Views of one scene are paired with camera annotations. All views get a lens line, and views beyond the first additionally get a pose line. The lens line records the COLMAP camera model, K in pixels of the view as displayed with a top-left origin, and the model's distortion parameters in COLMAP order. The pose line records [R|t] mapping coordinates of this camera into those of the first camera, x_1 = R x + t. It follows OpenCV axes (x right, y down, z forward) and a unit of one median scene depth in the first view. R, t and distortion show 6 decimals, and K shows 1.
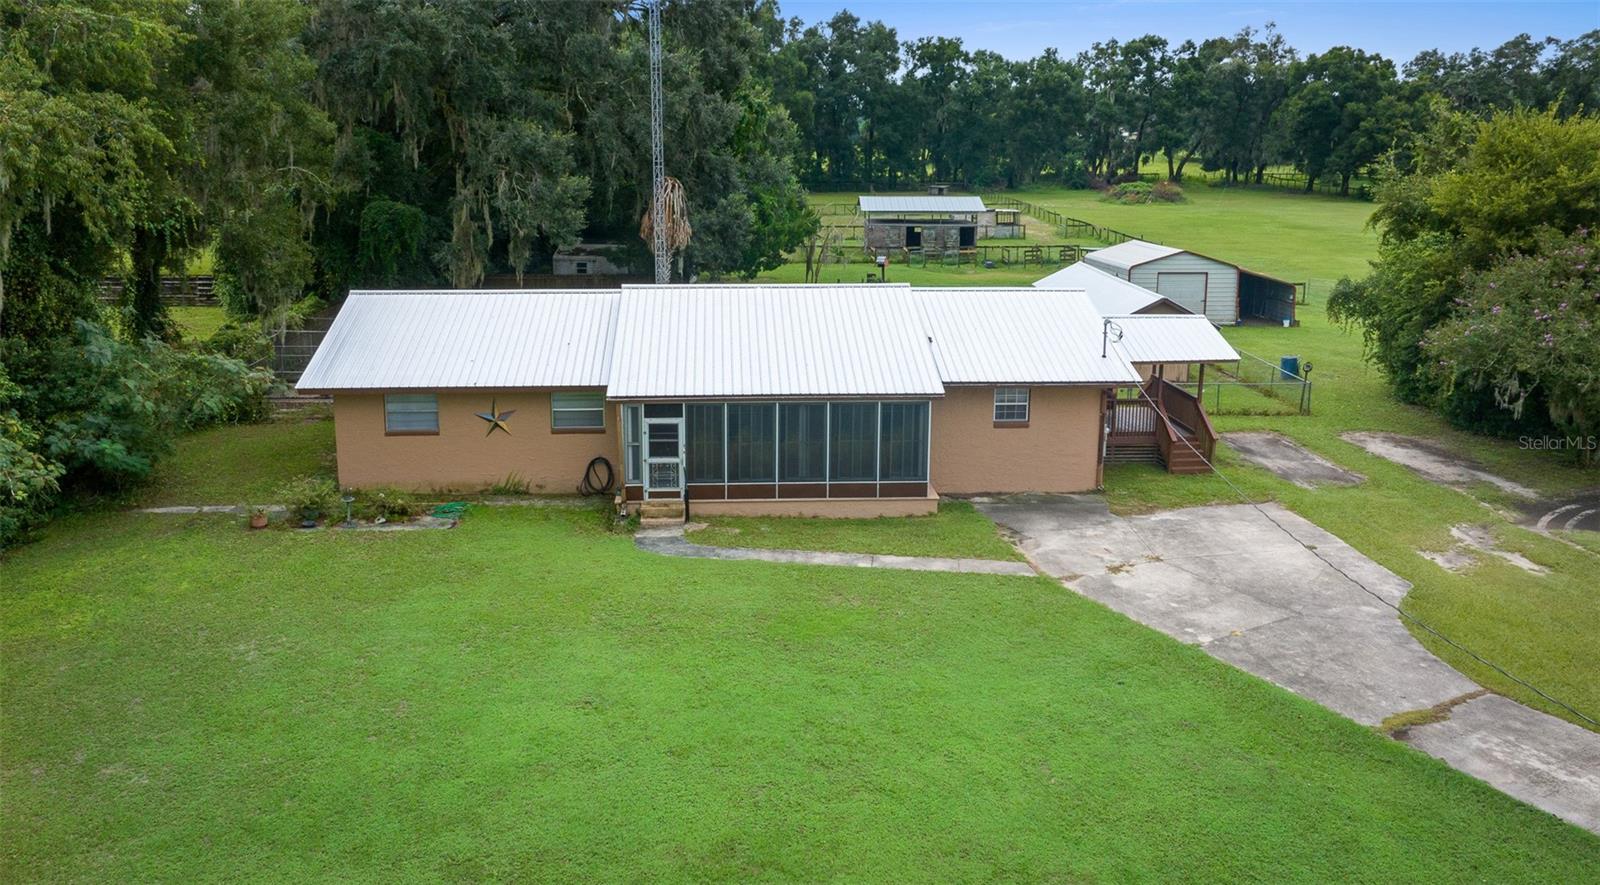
lens RADIAL K [[1170.2, 0, 806.9], [0, 1170.2, 517.8], [0, 0, 1]] dist [-0.034637, 0.027687]
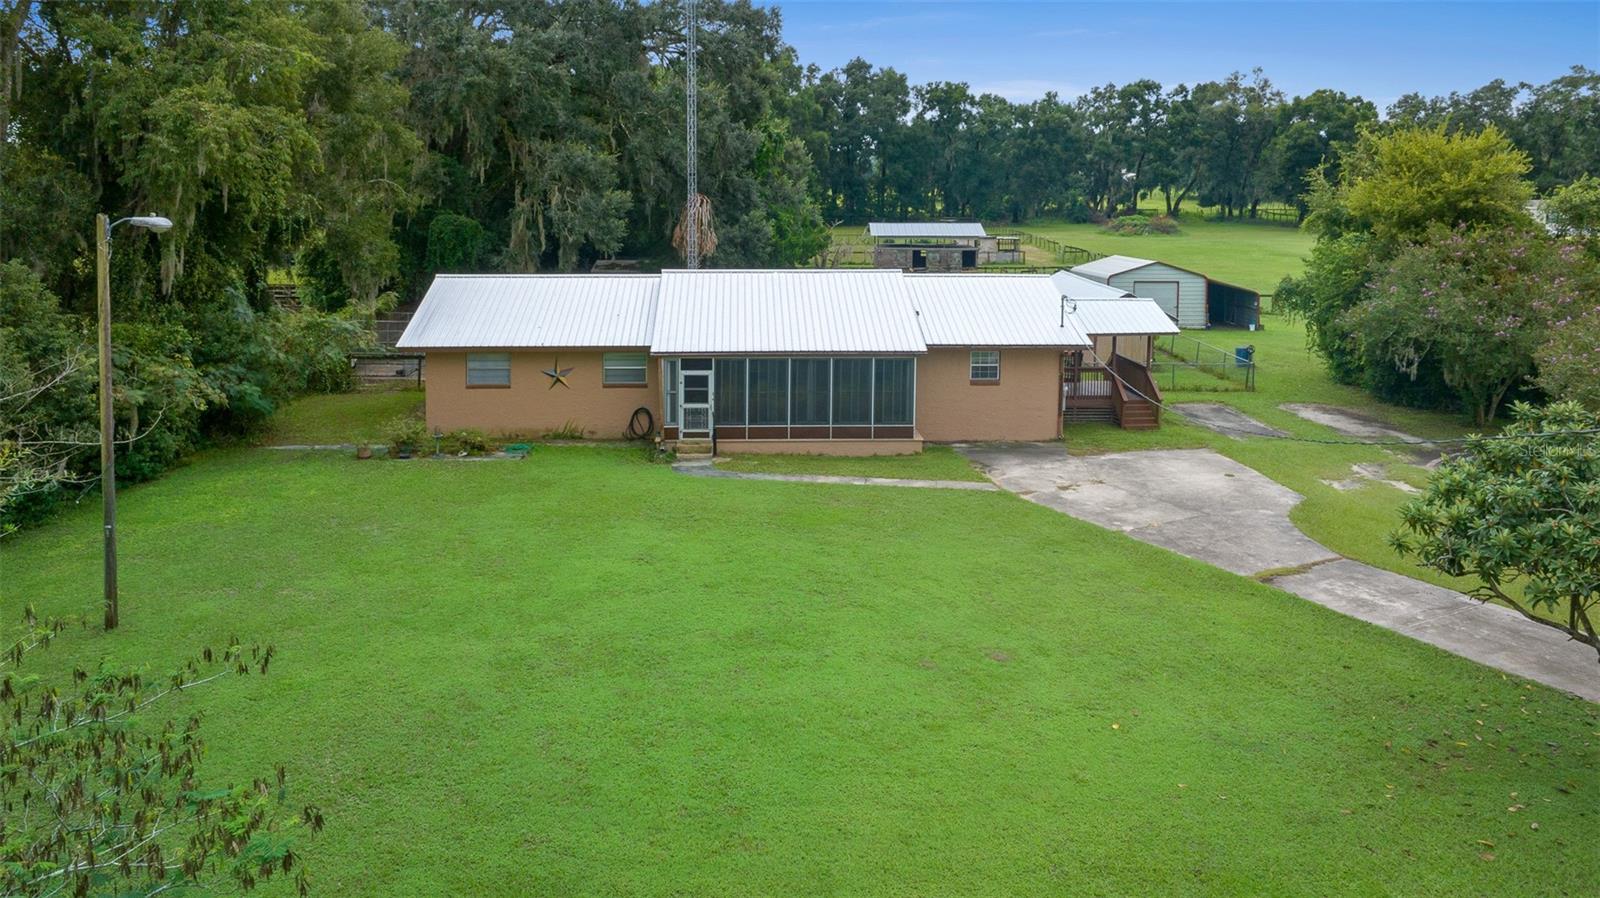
lens RADIAL K [[1157.4, 0, 796.3], [0, 1157.4, 466.9], [0, 0, 1]] dist [-0.019383, -0.004967]
pose [[0.999723, 0.006320, -0.022675, 0.008837], [-0.007962, 0.997296, -0.073063, 0.093785], [0.022151, 0.073223, 0.997070, -0.179954]]
